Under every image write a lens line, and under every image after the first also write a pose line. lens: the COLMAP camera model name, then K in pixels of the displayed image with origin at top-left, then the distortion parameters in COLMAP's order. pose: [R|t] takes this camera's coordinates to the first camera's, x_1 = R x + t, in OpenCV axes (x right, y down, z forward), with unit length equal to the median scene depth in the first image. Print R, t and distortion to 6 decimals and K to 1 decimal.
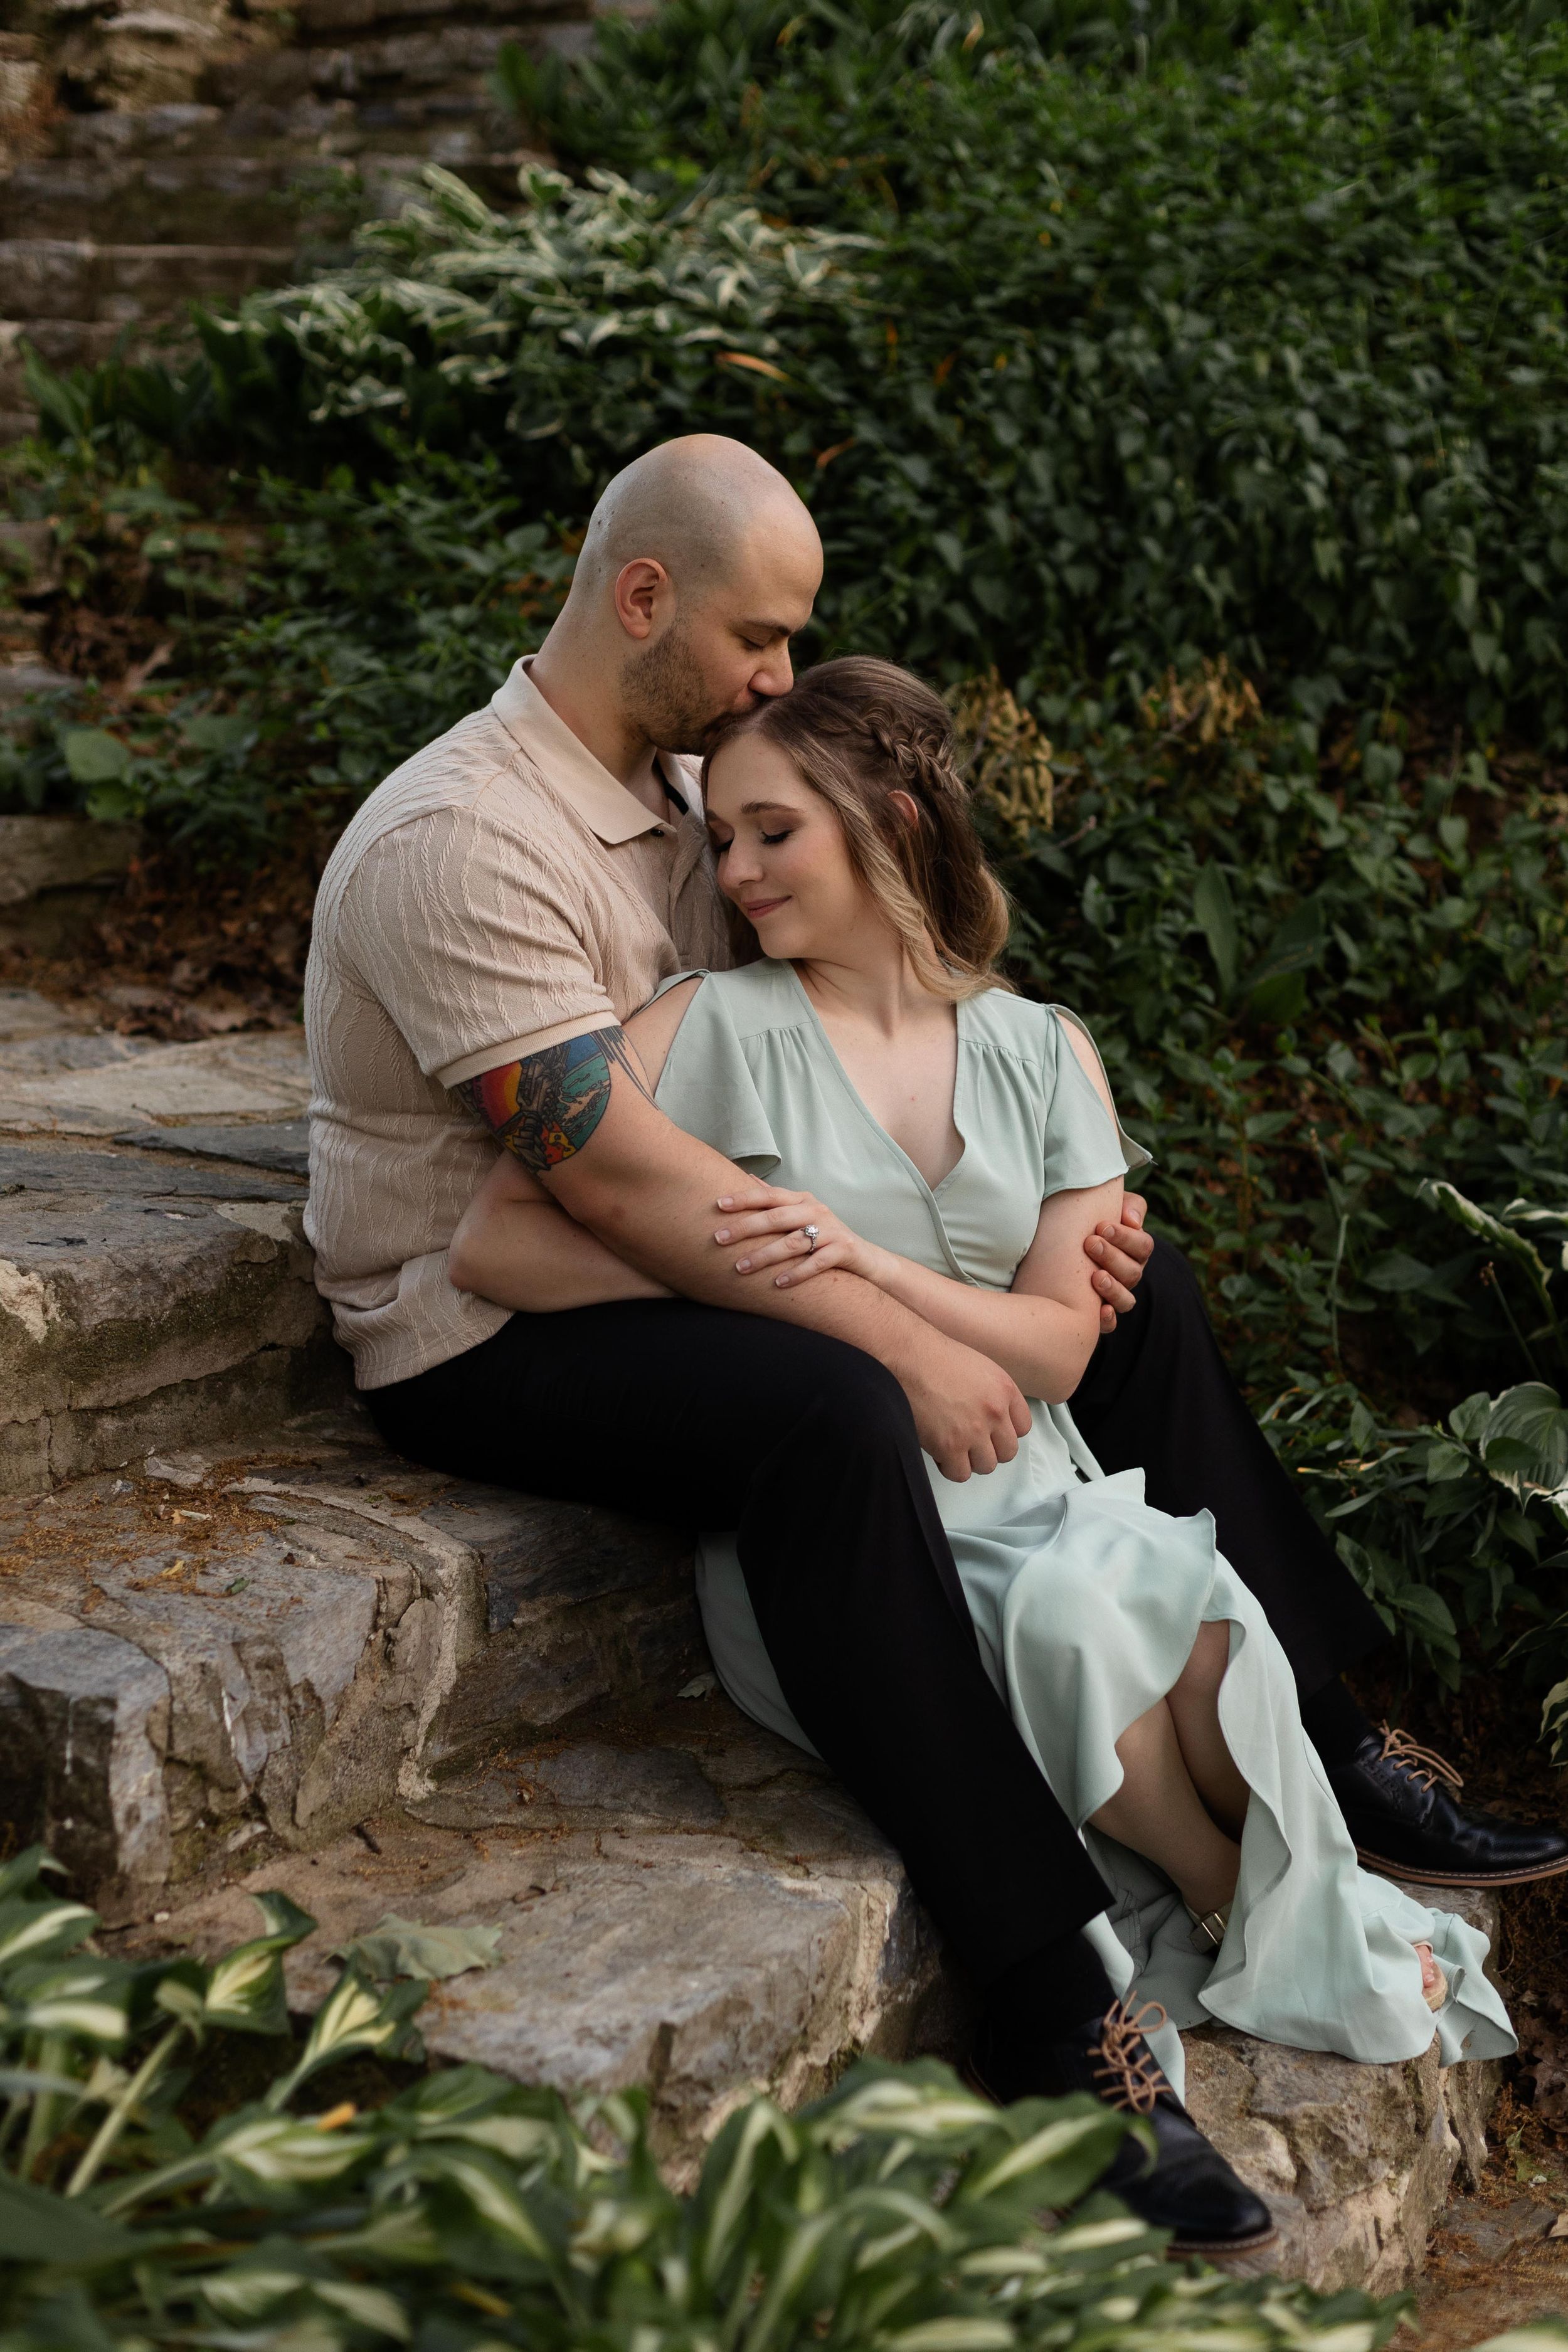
lens RADIAL K [[3265.4, 0, 784.0], [0, 3265.4, 1176.0], [0, 0, 1]] dist [0.014056, -0.101712]
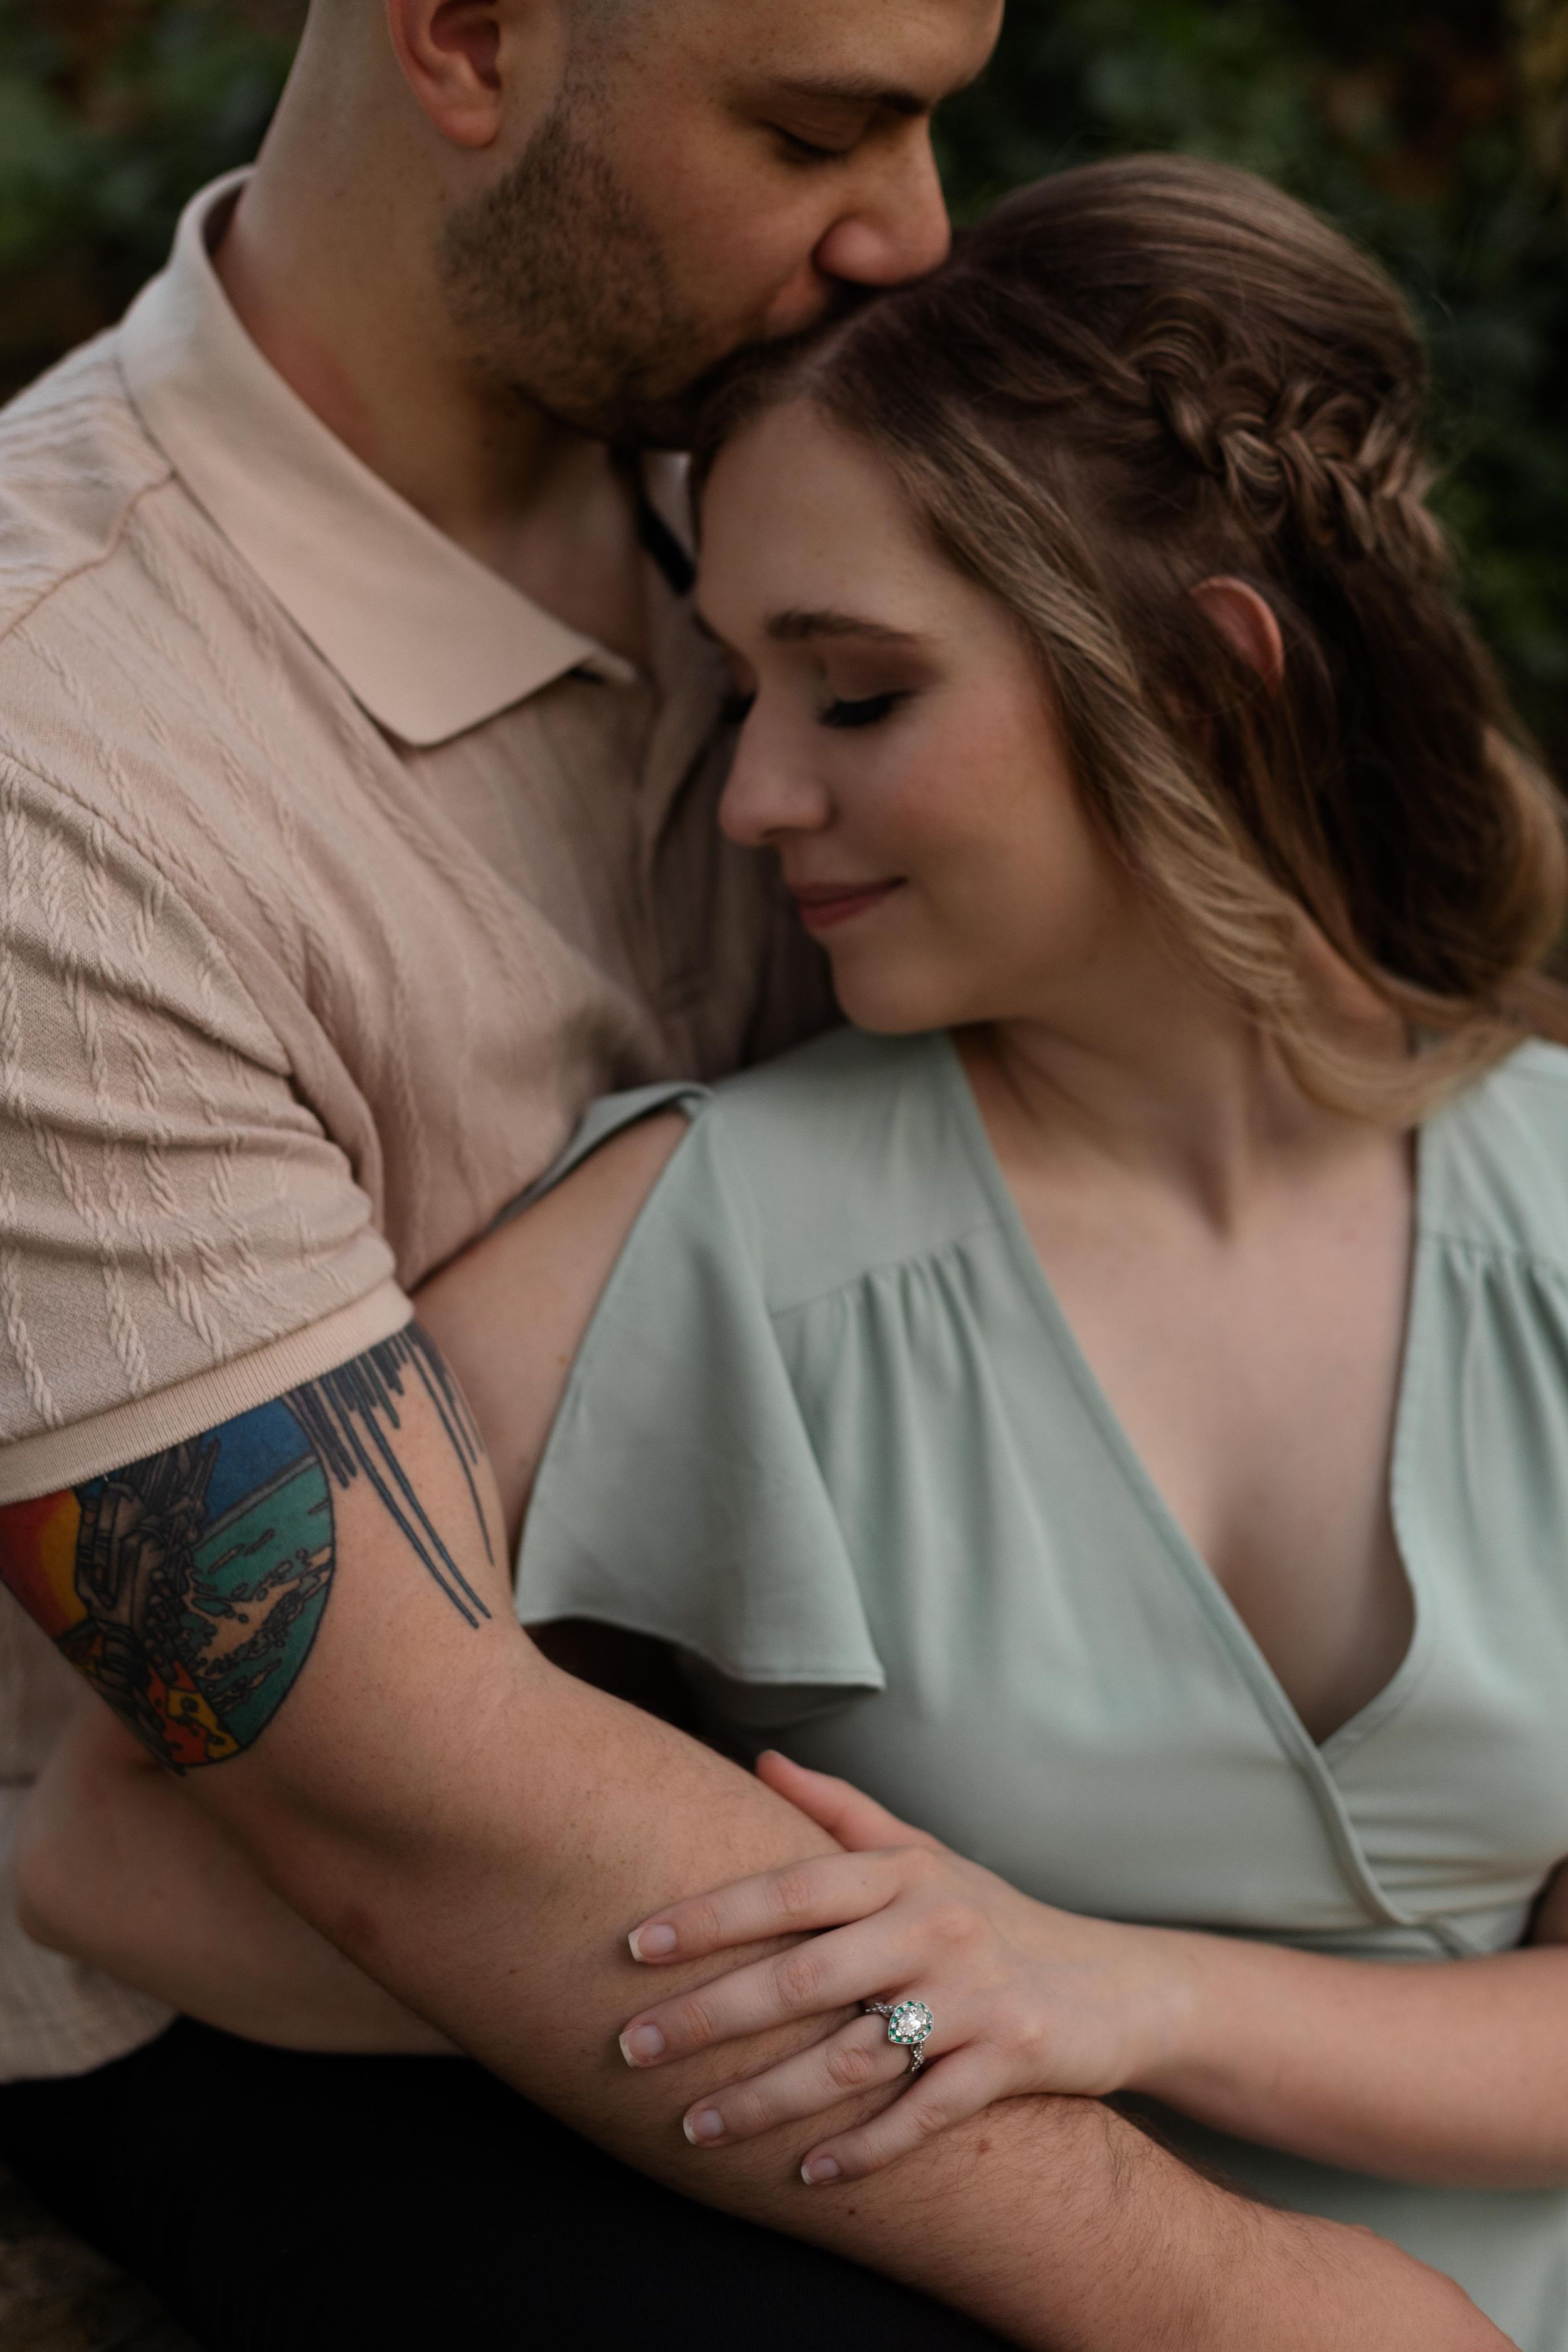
lens RADIAL K [[3867.2, 0, 784.0], [0, 3867.2, 1176.0], [0, 0, 1]] dist [-0.226062, 1.740203]
pose [[0.985259, 0.009724, -0.170792, 0.047891], [0.025573, 0.978792, 0.203252, -0.114567], [0.169147, -0.204624, 0.964115, 0.485380]]
